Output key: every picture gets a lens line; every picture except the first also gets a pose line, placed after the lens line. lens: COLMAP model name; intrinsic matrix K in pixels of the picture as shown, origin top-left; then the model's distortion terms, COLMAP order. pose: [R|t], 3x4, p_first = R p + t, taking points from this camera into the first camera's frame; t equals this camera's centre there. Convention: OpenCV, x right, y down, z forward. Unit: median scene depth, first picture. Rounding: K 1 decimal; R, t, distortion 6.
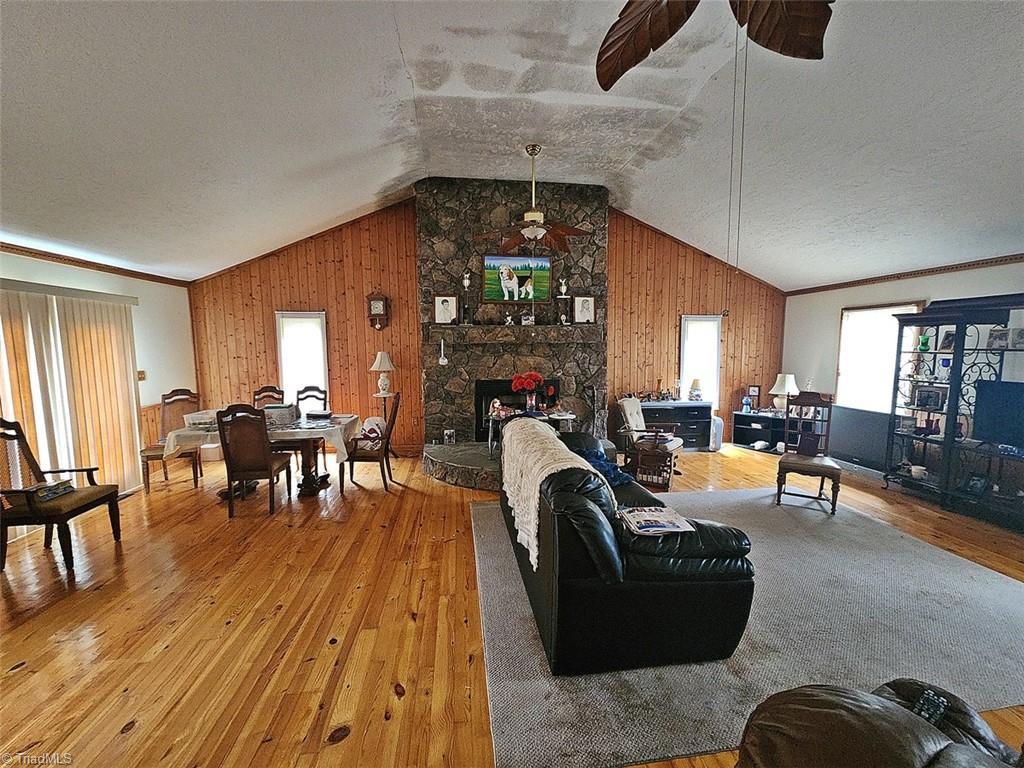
lens RADIAL K [[416.4, 0, 504.1], [0, 416.4, 386.5], [0, 0, 1]] dist [0.002462, -0.000503]
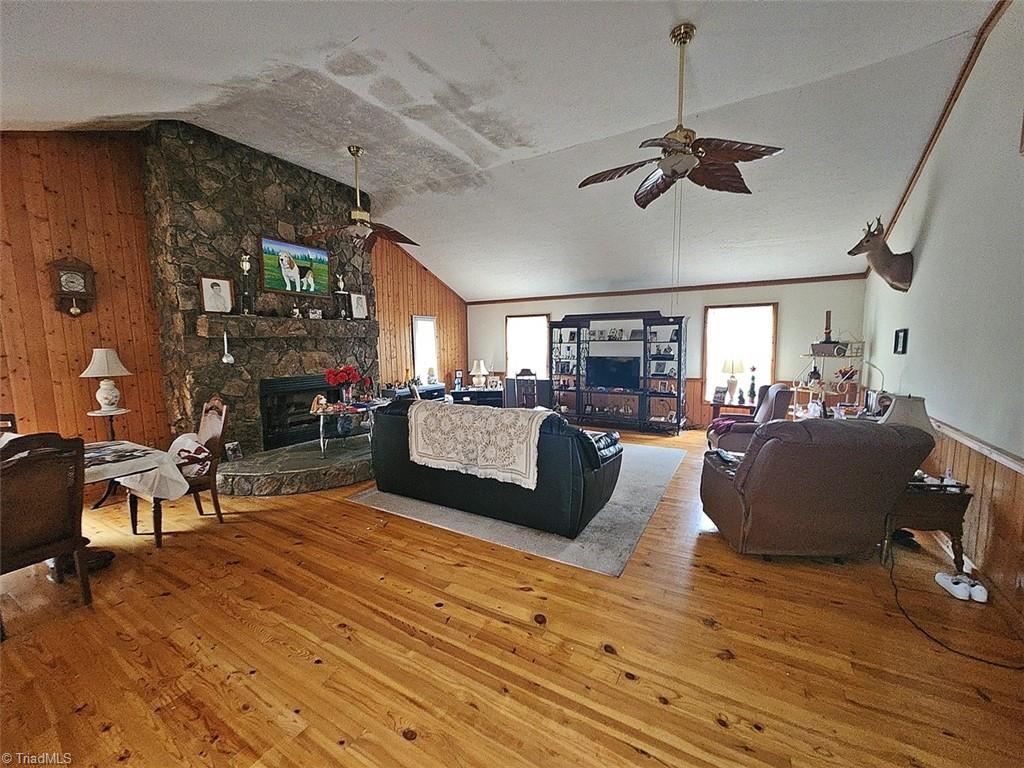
lens RADIAL K [[416.4, 0, 503.7], [0, 416.4, 387.0], [0, 0, 1]] dist [0.002462, -0.000503]
pose [[0.608294, -0.088359, 0.788778, -0.526845], [0.084623, 0.995340, 0.046238, 0.002958], [-0.789188, 0.038623, 0.612936, 0.082614]]
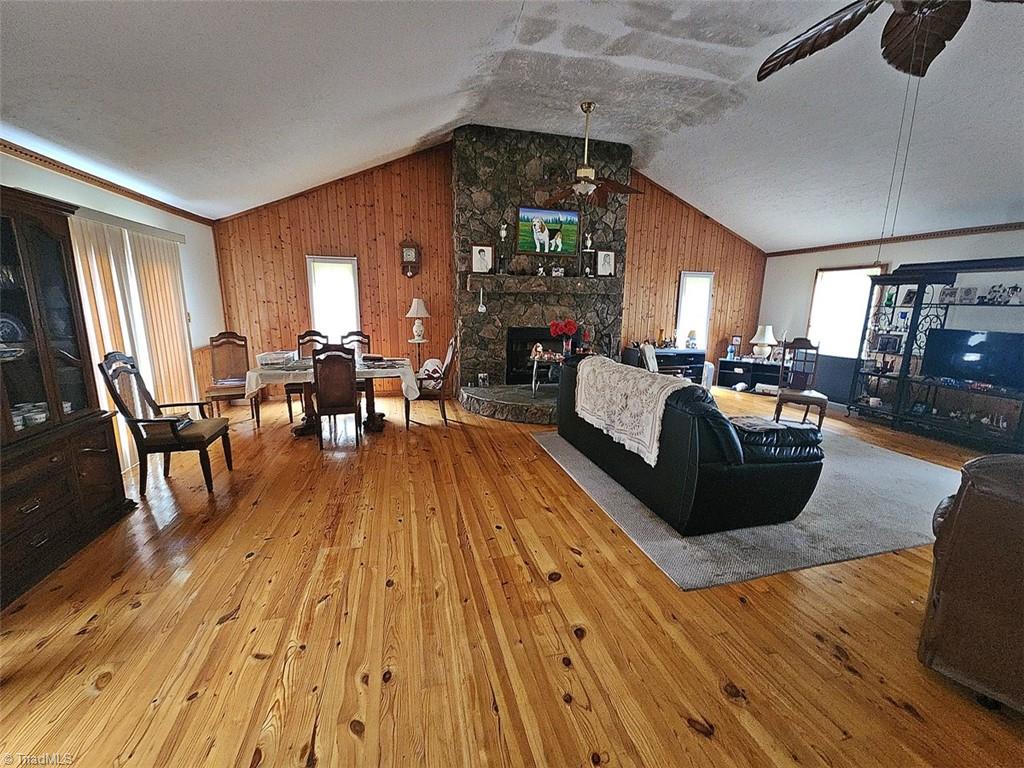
lens RADIAL K [[416.4, 0, 503.9], [0, 416.4, 386.3], [0, 0, 1]] dist [0.002462, -0.000503]
pose [[0.991272, -0.006950, 0.131647, -0.261578], [-0.006697, 0.994665, 0.102938, 0.030016], [-0.131661, -0.102922, 0.985937, -0.087262]]
